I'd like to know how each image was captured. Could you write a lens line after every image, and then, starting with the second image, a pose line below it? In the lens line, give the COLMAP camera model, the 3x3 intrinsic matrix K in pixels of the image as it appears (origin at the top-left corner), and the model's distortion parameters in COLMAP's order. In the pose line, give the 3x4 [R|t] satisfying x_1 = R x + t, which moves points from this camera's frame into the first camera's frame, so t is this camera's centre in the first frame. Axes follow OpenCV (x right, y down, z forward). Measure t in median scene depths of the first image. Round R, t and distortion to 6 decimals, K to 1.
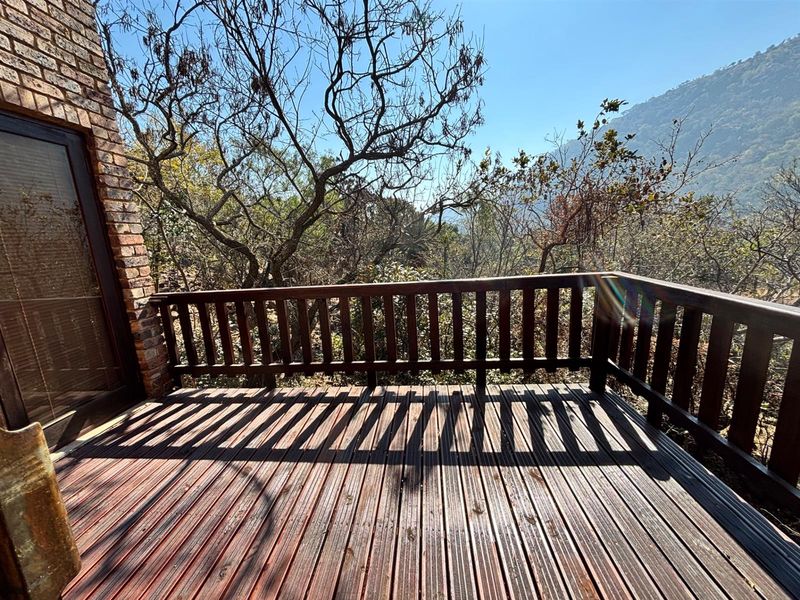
lens RADIAL K [[321.1, 0, 397.5], [0, 321.1, 301.4], [0, 0, 1]] dist [-0.002299, -0.000061]
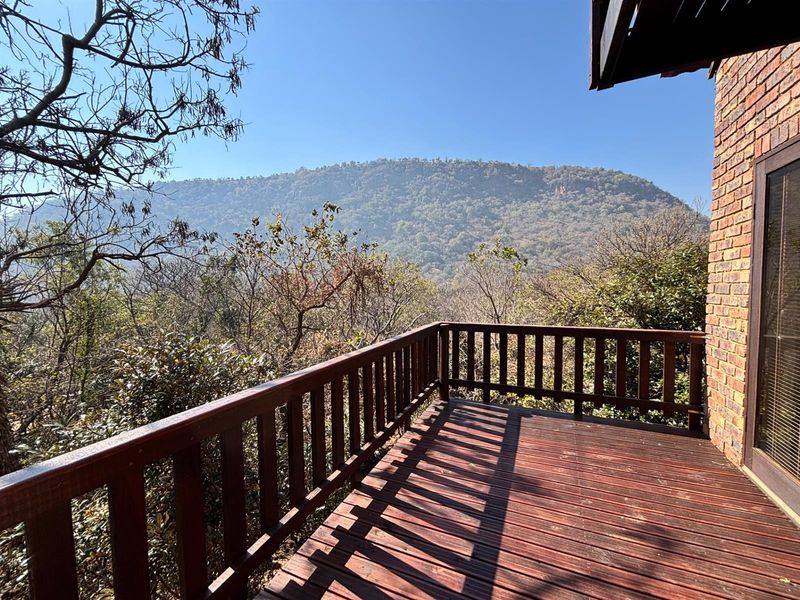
lens RADIAL K [[321.1, 0, 397.5], [0, 321.1, 301.4], [0, 0, 1]] dist [-0.002299, -0.000061]
pose [[0.319996, 0.009102, 0.947375, -1.150539], [0.181901, 0.980760, -0.070864, -0.148071], [-0.929793, 0.195005, 0.312184, 0.825425]]
